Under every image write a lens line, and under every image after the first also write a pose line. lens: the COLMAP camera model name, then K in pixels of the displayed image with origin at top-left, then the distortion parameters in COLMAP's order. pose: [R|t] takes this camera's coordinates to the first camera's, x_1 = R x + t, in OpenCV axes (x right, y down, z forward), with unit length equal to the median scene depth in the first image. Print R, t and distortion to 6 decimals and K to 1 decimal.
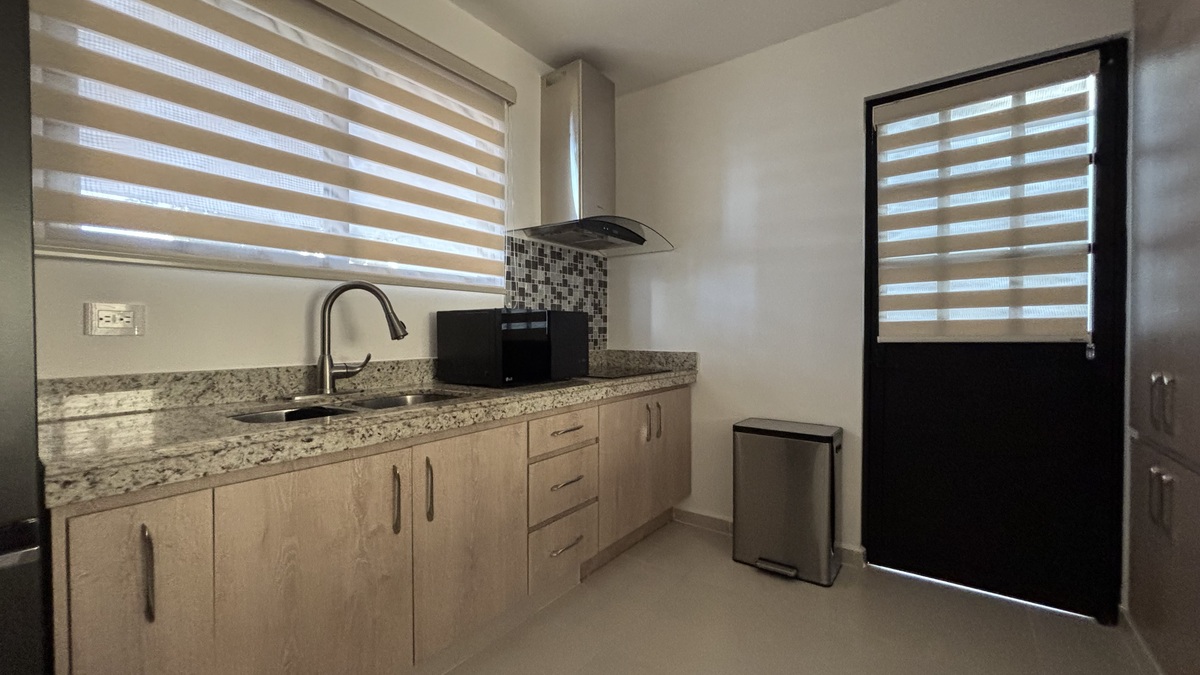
lens RADIAL K [[480.8, 0, 602.2], [0, 480.8, 339.4], [0, 0, 1]] dist [0.000451, 0.000908]
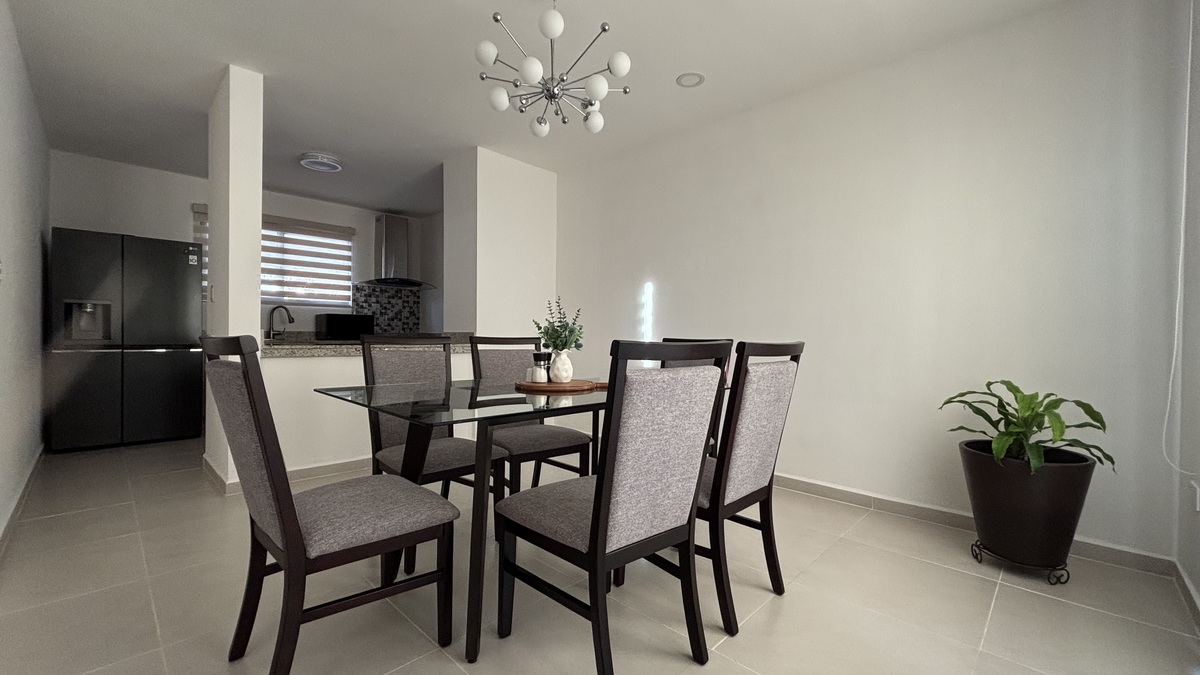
lens RADIAL K [[480.8, 0, 599.3], [0, 480.8, 337.1], [0, 0, 1]] dist [0.000451, 0.000908]
pose [[0.988898, 0.022212, -0.146924, 1.374523], [-0.023217, 0.999717, -0.005128, 0.040222], [0.146769, 0.008483, 0.989134, -1.238135]]
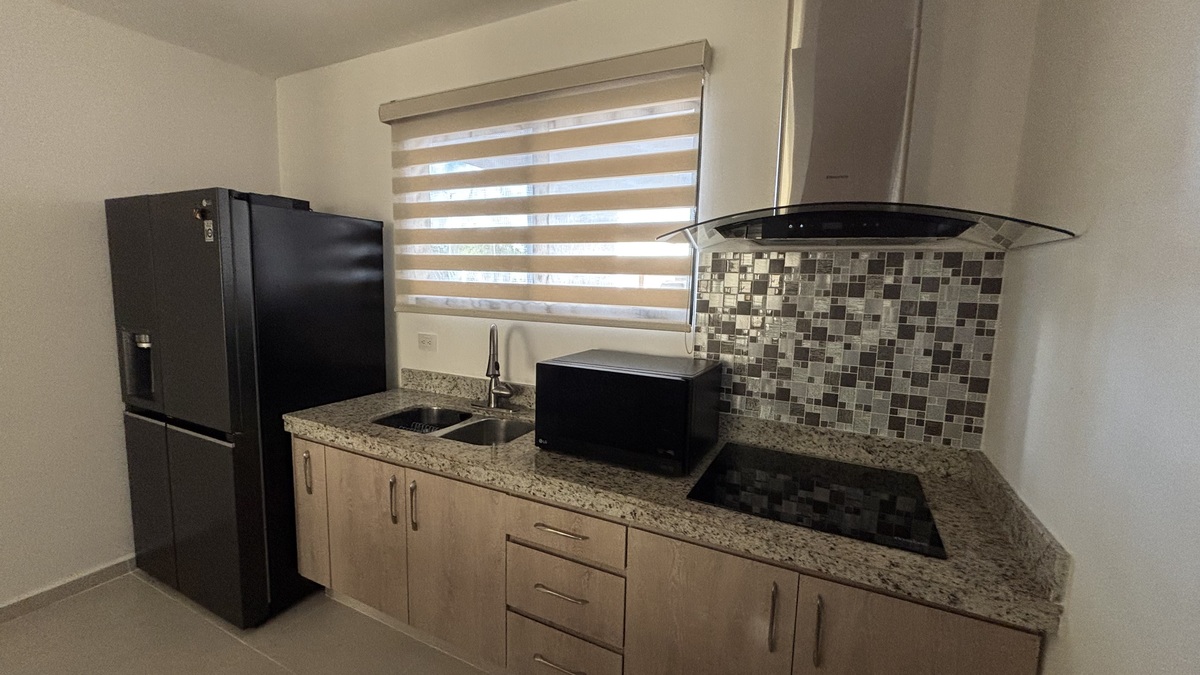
lens RADIAL K [[480.8, 0, 602.5], [0, 480.8, 342.9], [0, 0, 1]] dist [0.000451, 0.000908]
pose [[0.168650, 0.136241, -0.976215, 0.478094], [-0.040198, 0.990528, 0.131294, -0.157815], [0.984856, 0.017099, 0.172529, 0.678461]]
